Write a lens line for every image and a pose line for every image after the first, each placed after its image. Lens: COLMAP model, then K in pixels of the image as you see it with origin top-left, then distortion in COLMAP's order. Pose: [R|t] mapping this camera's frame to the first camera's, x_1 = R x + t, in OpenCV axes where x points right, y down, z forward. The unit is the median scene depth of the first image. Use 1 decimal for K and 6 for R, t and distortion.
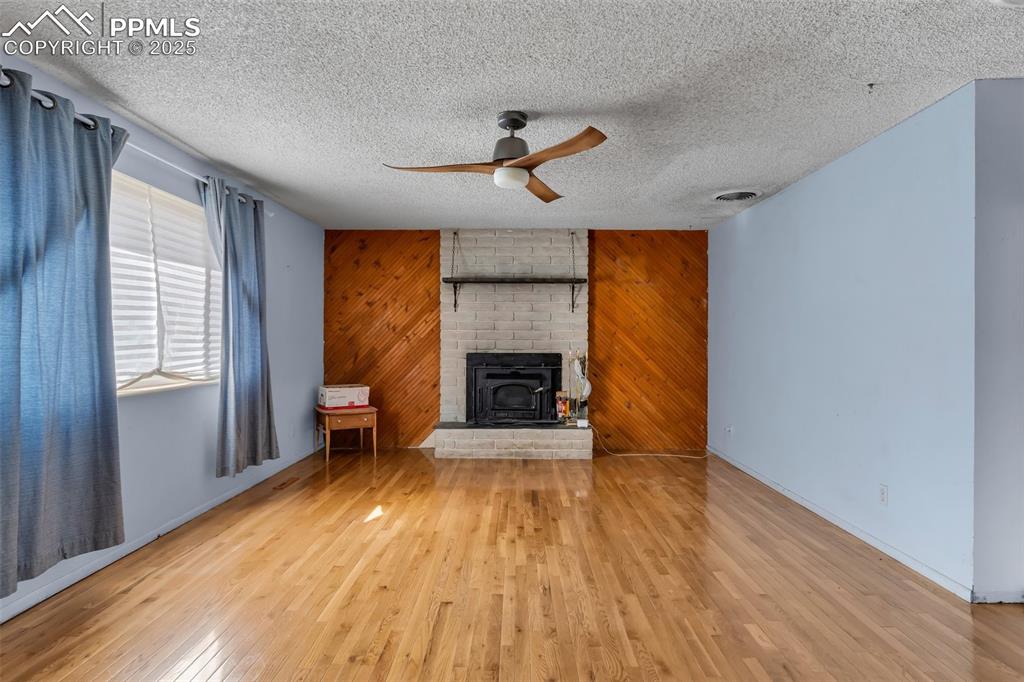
lens RADIAL K [[581.7, 0, 517.3], [0, 581.7, 342.6], [0, 0, 1]] dist [-0.004830, 0.002060]
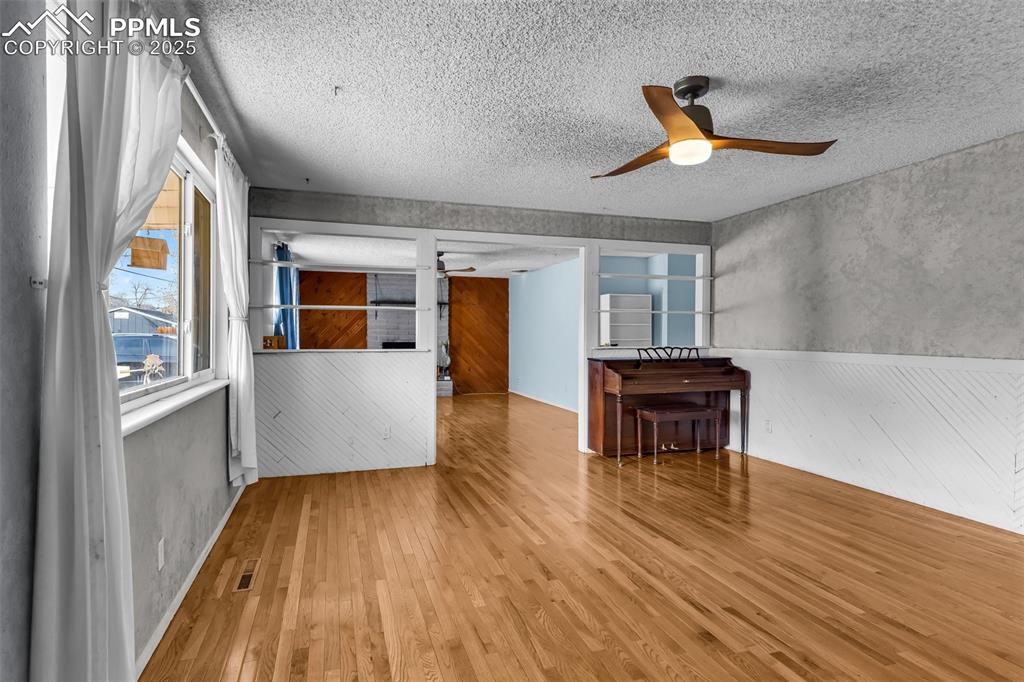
lens RADIAL K [[530.3, 0, 509.9], [0, 530.3, 337.5], [0, 0, 1]] dist [-0.000173, -0.000012]
pose [[0.943932, -0.002073, 0.330134, -0.256168], [0.001519, 0.999997, 0.001937, 0.001167], [-0.330137, -0.001327, 0.943932, -0.682574]]
